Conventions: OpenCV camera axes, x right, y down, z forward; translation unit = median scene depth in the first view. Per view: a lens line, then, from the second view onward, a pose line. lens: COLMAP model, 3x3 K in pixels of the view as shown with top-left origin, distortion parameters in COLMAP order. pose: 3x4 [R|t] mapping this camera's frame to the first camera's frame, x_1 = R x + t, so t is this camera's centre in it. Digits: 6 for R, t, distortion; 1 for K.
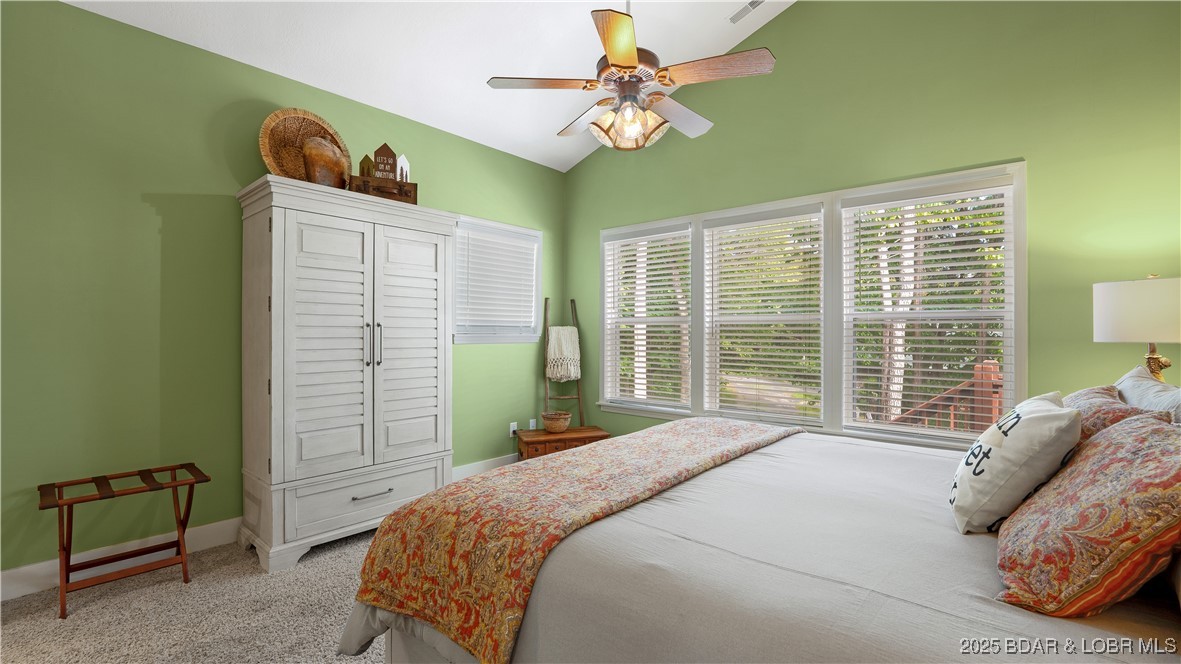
lens RADIAL K [[501.0, 0, 597.0], [0, 501.0, 332.3], [0, 0, 1]] dist [-0.008396, -0.000226]
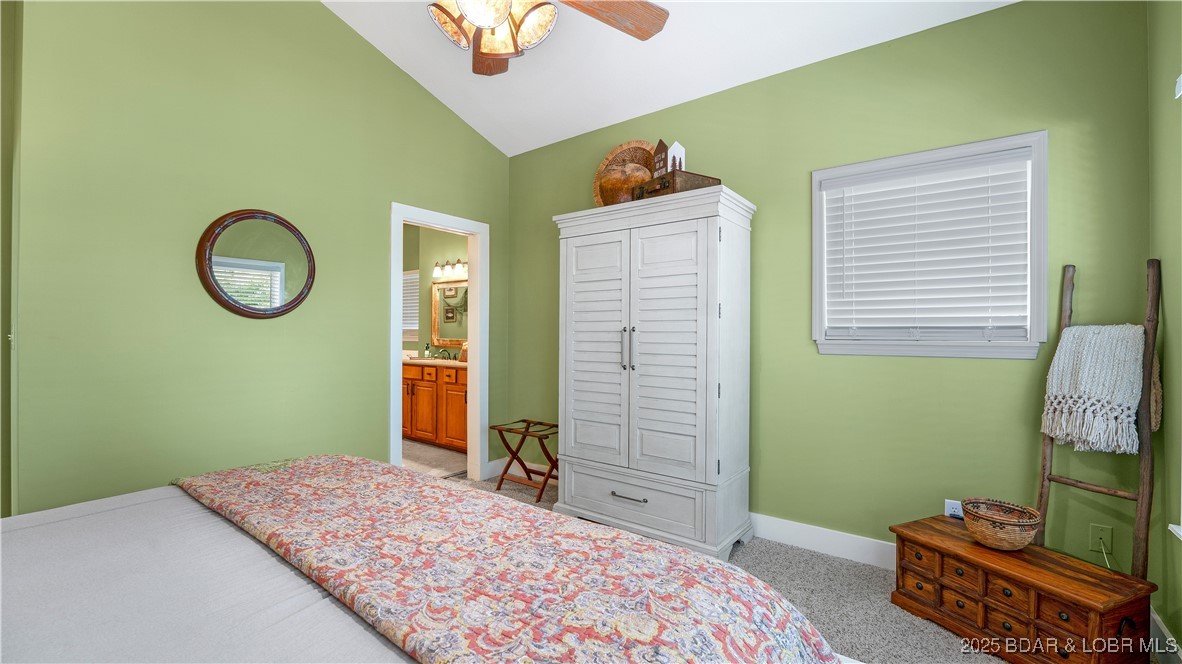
lens RADIAL K [[501.4, 0, 591.1], [0, 501.4, 333.7], [0, 0, 1]] dist [-0.008396, -0.000226]
pose [[0.054905, -0.000822, -0.998491, 0.523513], [-0.002703, 0.999996, -0.000971, -0.004706], [0.998488, 0.002752, 0.054903, 0.811627]]
